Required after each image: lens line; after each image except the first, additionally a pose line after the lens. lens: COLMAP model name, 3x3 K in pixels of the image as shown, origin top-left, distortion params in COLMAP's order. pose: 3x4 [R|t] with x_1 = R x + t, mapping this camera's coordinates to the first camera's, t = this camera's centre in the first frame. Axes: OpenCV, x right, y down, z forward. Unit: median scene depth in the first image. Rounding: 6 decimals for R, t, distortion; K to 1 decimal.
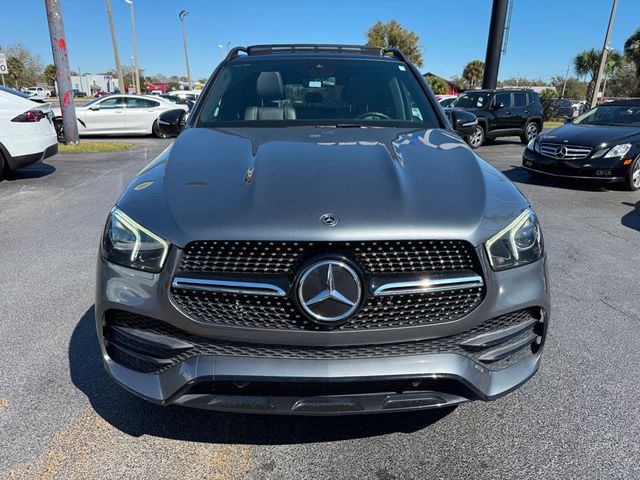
lens RADIAL K [[448.0, 0, 320.8], [0, 448.0, 249.7], [0, 0, 1]] dist [0.004462, -0.002714]
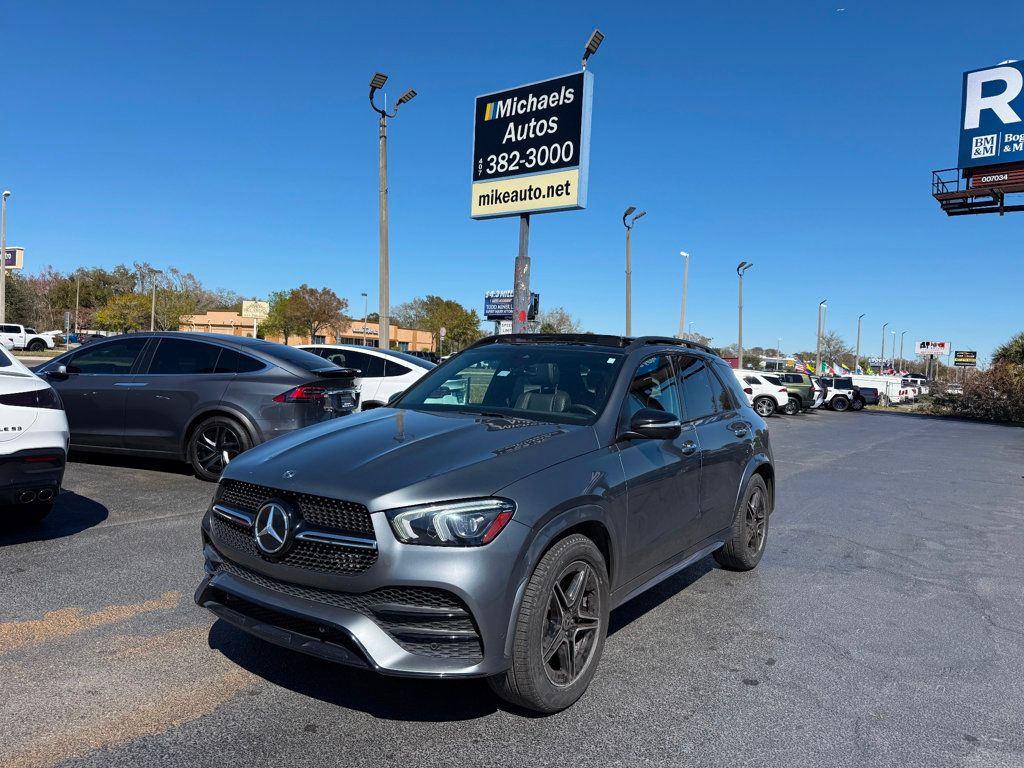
lens RADIAL K [[716.8, 0, 513.2], [0, 716.8, 399.5], [0, 0, 1]] dist [0.004462, -0.002714]
pose [[0.816262, 0.054332, -0.575121, 1.696201], [-0.220481, 0.949504, -0.223226, 0.045841], [0.533952, 0.309014, 0.787023, -0.367423]]
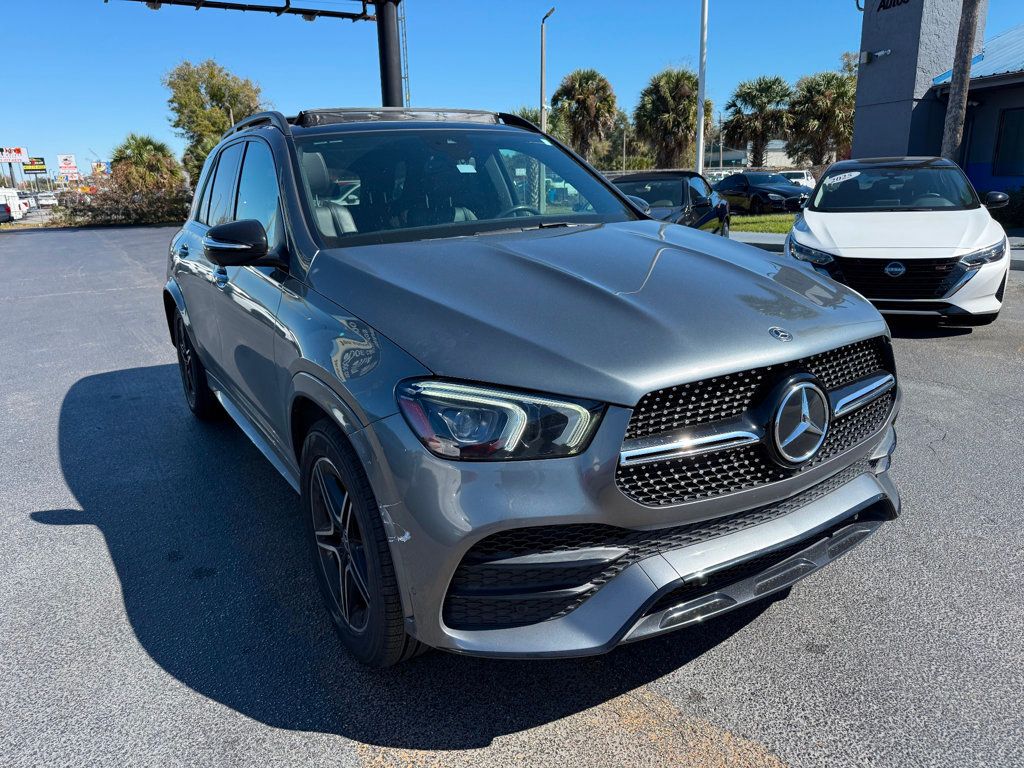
lens RADIAL K [[716.8, 0, 513.2], [0, 716.8, 399.5], [0, 0, 1]] dist [0.004462, -0.002714]
pose [[0.868925, -0.183790, 0.459555, -0.947782], [0.199876, 0.979723, 0.013896, -0.064299], [-0.452790, 0.079780, 0.888041, 0.096538]]
